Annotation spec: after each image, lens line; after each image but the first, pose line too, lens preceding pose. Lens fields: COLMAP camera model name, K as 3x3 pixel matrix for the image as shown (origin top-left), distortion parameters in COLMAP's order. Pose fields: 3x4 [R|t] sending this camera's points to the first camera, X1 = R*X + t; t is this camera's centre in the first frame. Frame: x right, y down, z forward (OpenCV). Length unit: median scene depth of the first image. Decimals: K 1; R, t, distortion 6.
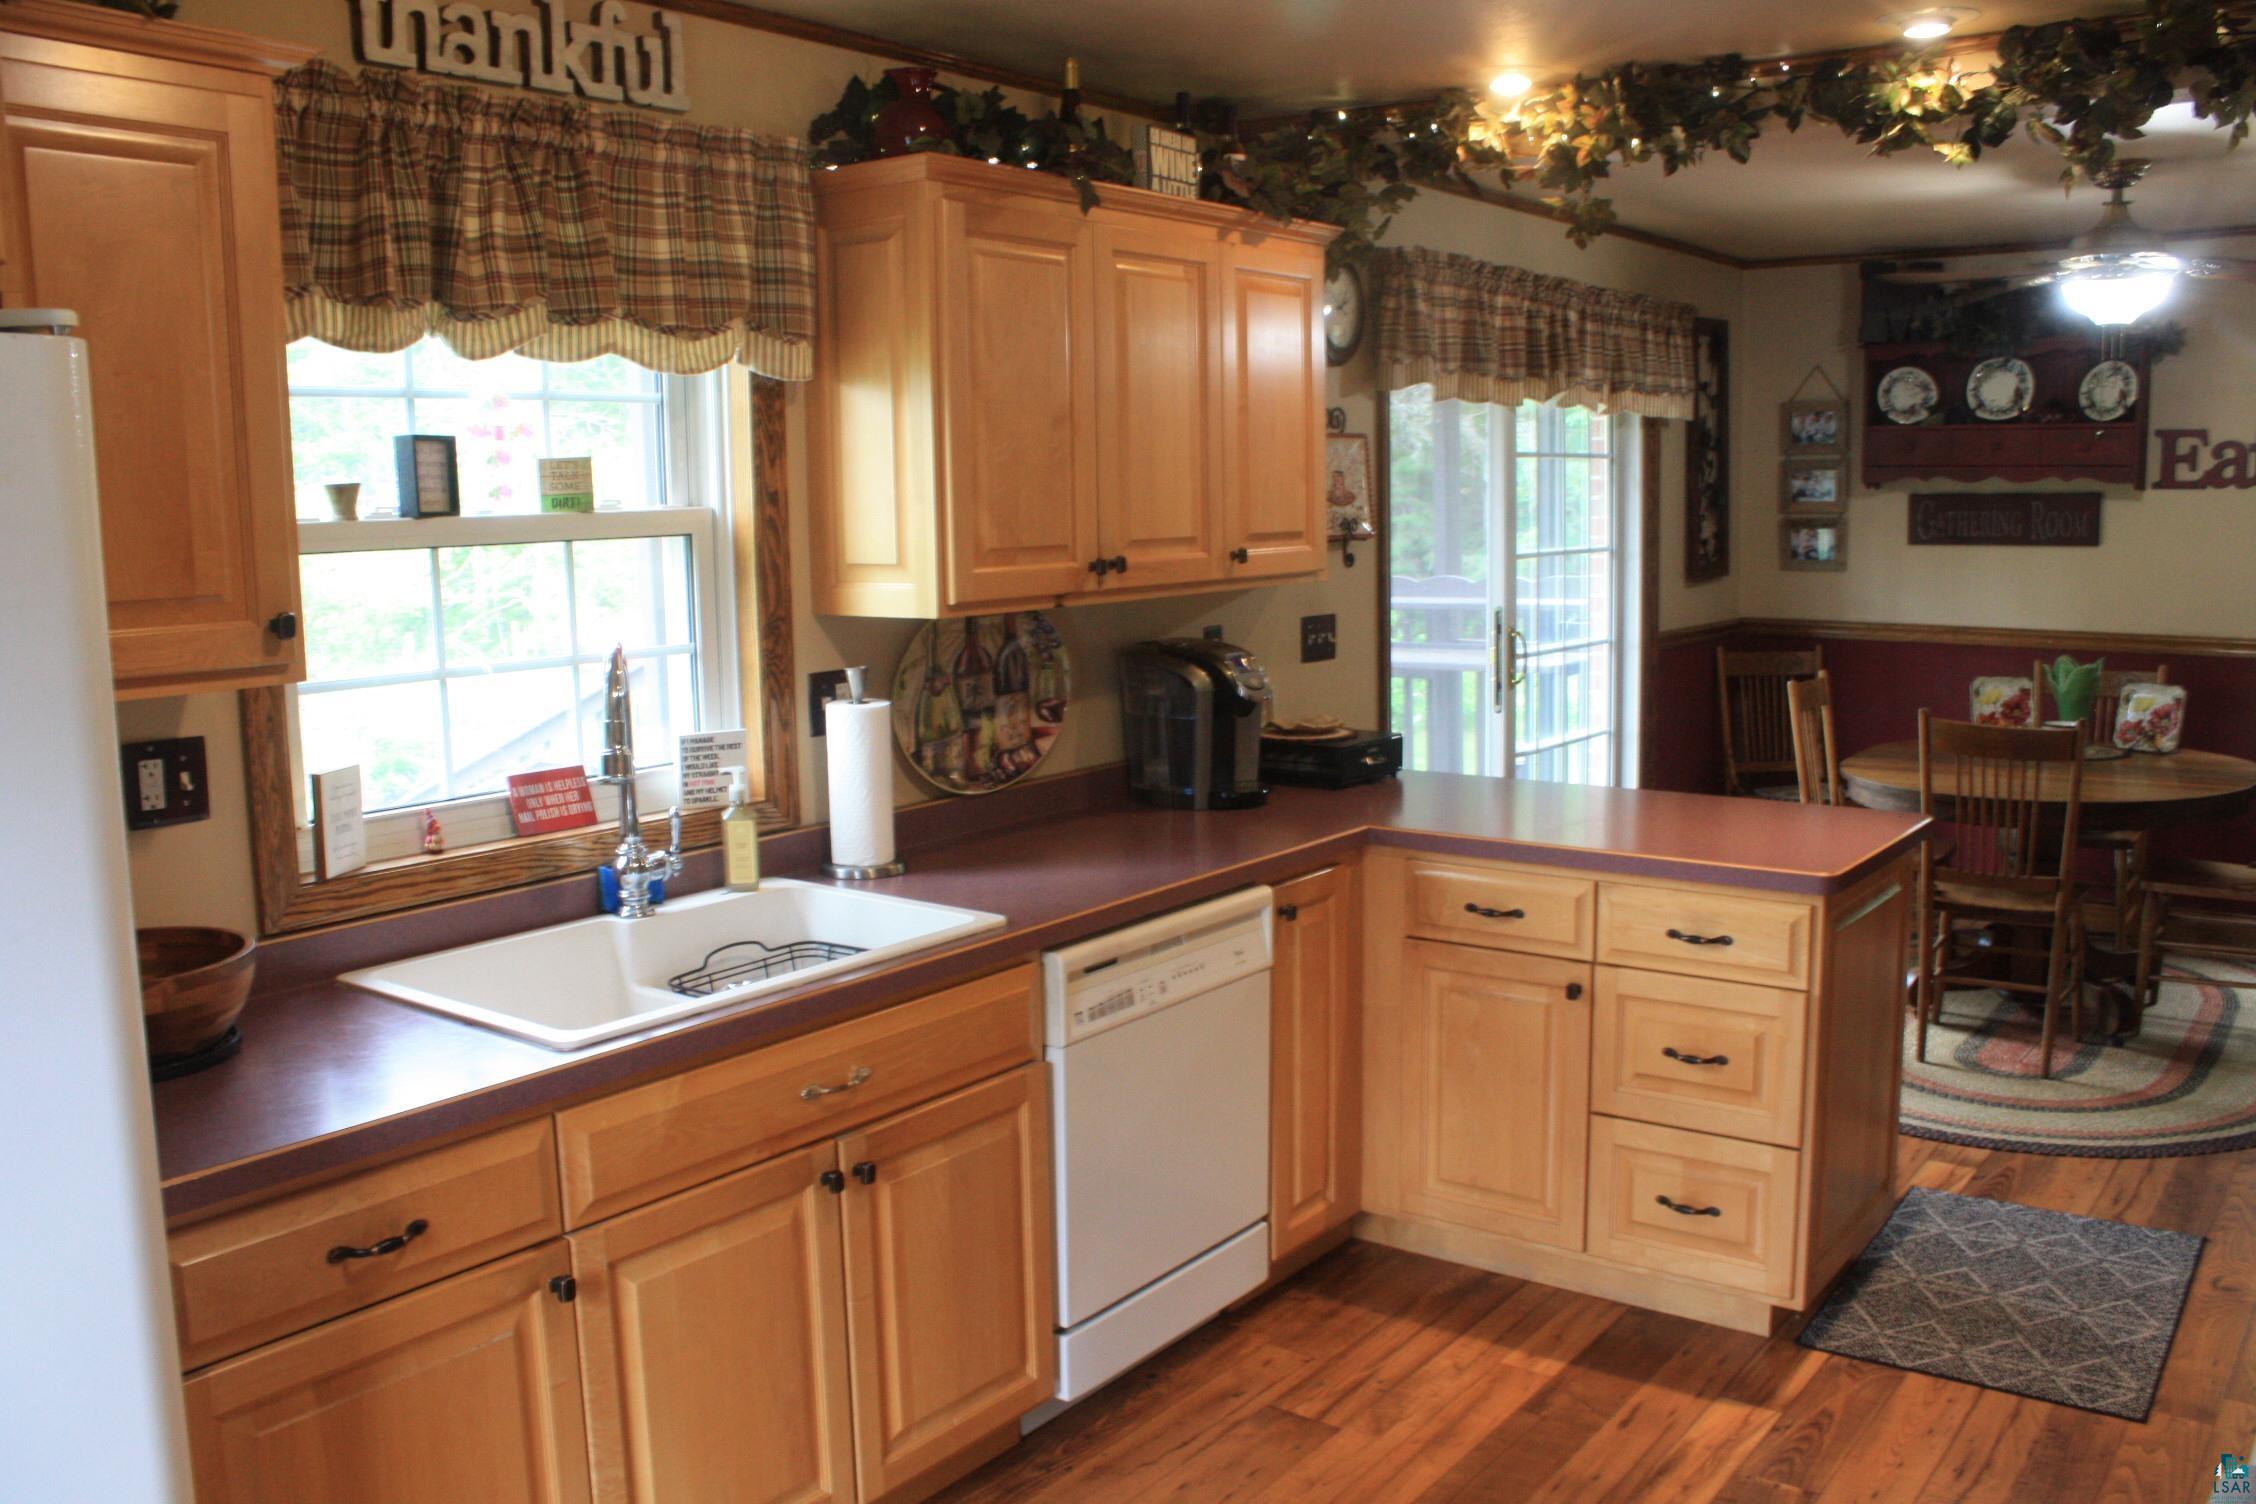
lens RADIAL K [[1900.3, 0, 1143.9], [0, 1900.3, 736.5], [0, 0, 1]] dist [-0.165404, 0.144197]
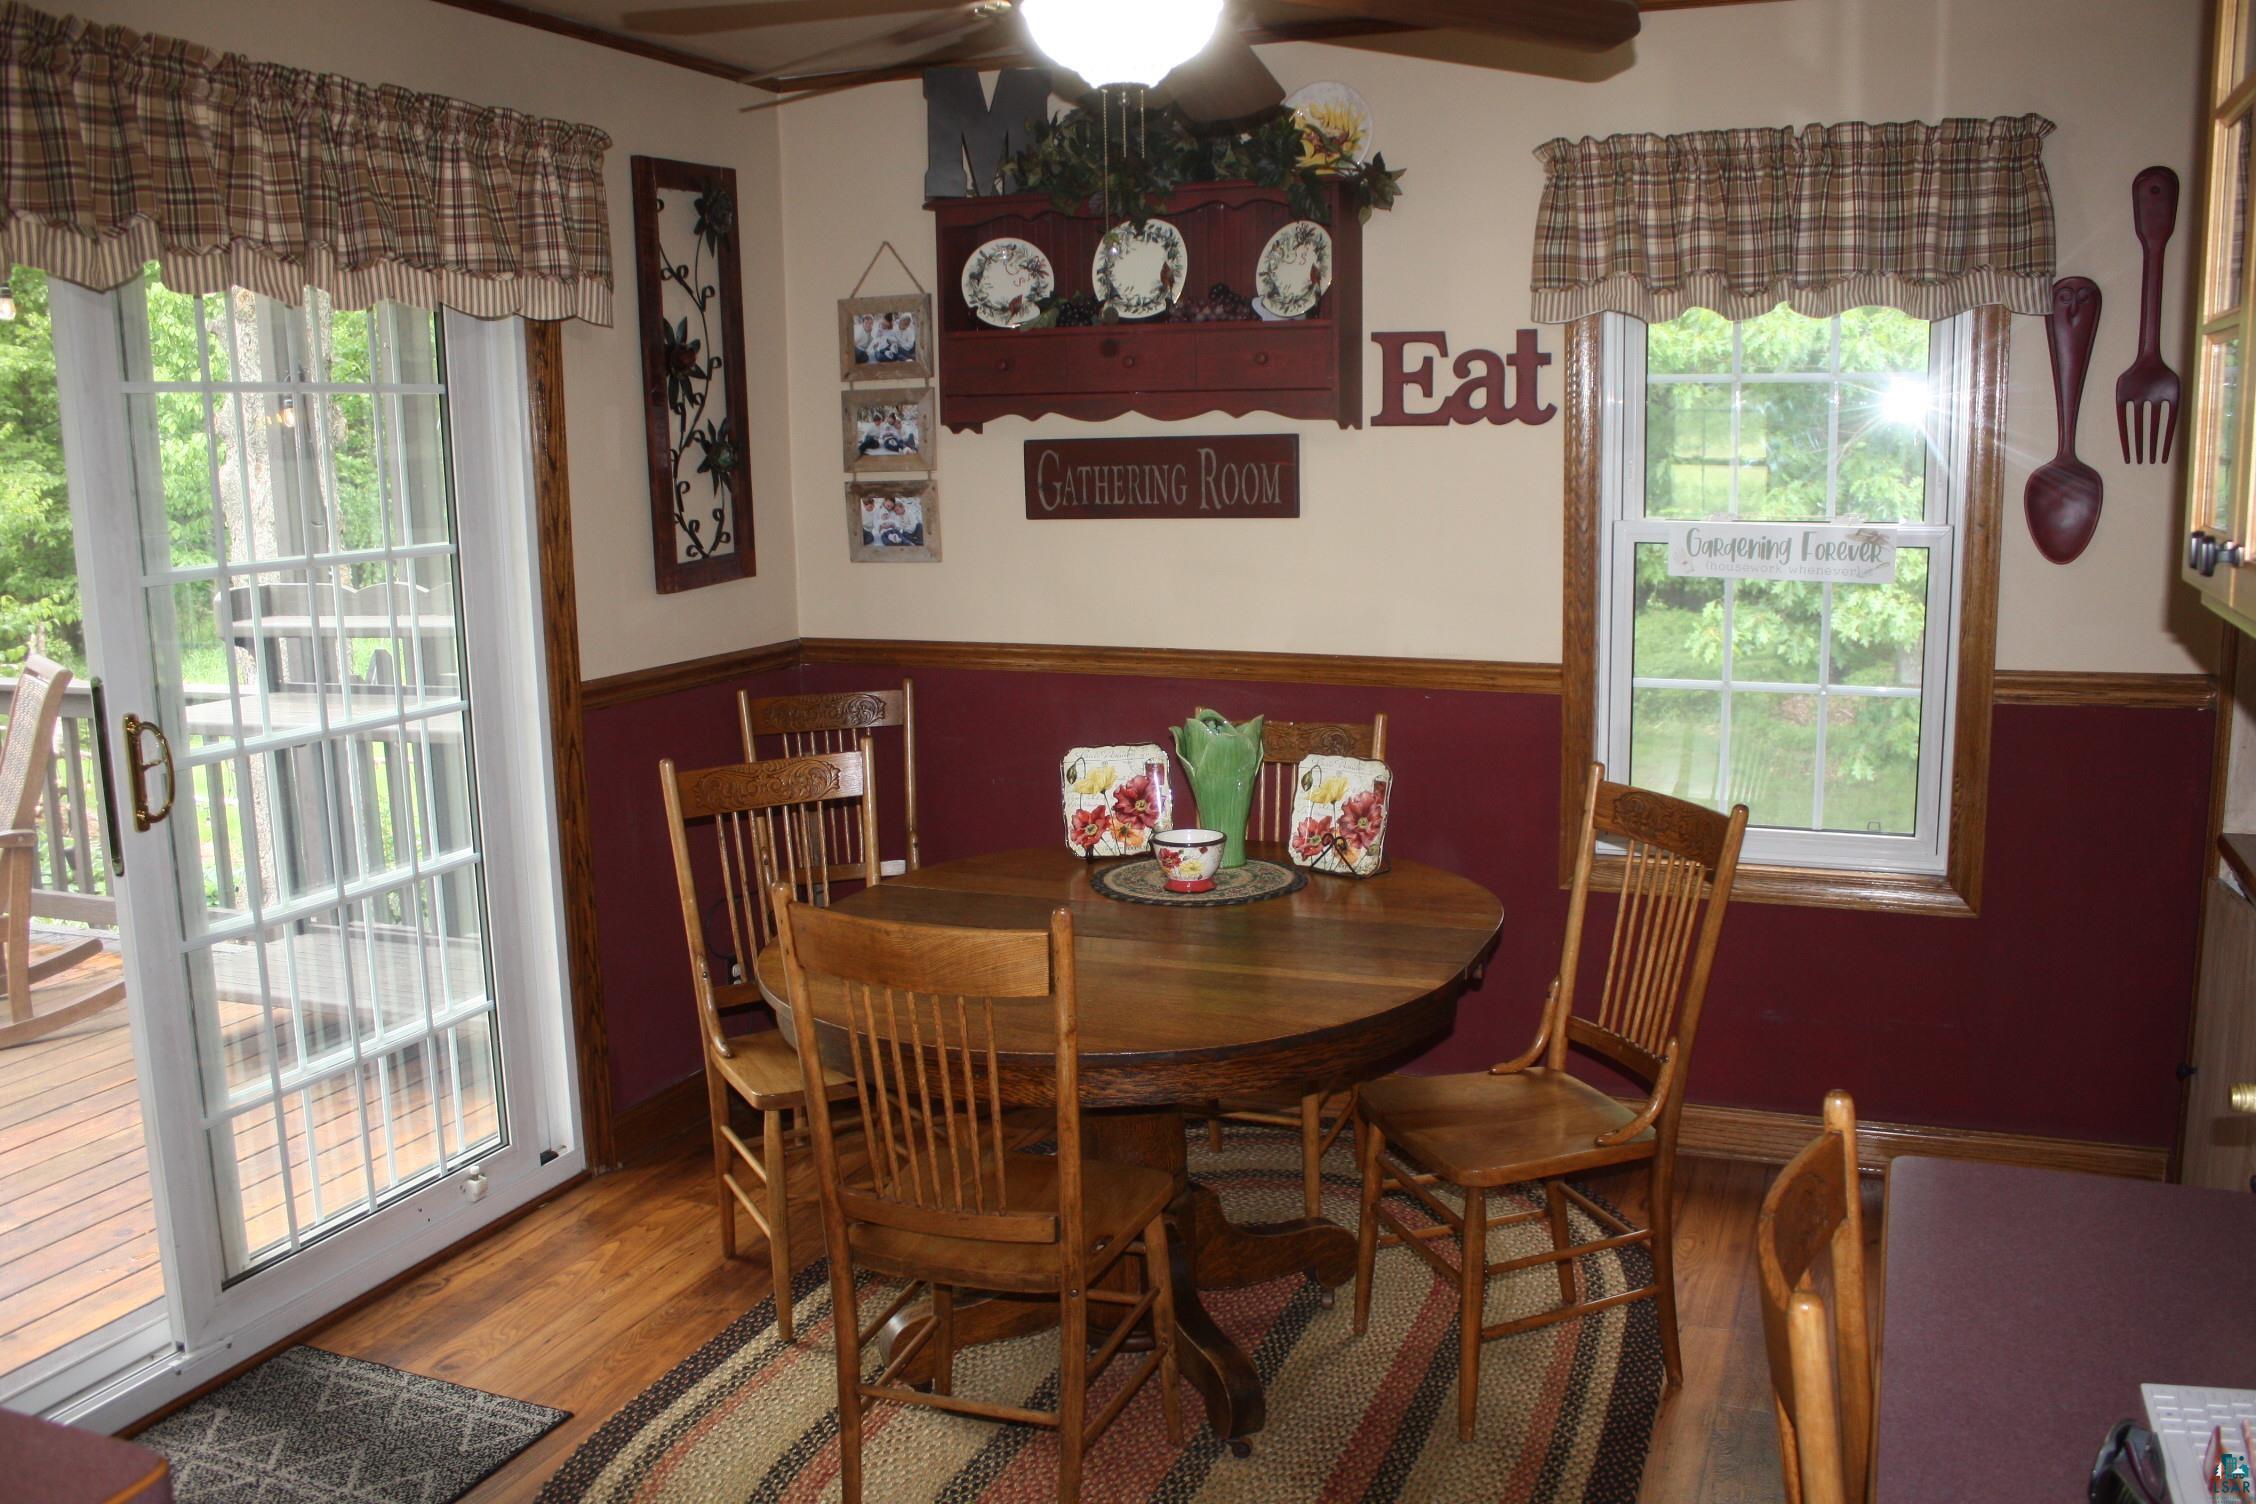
lens RADIAL K [[1900.3, 0, 1140.5], [0, 1900.3, 749.7], [0, 0, 1]] dist [-0.165404, 0.144197]
pose [[0.965995, -0.045206, 0.254577, 0.301166], [0.036911, 0.998623, 0.037269, -0.050979], [-0.255912, -0.026605, 0.966334, 0.385590]]
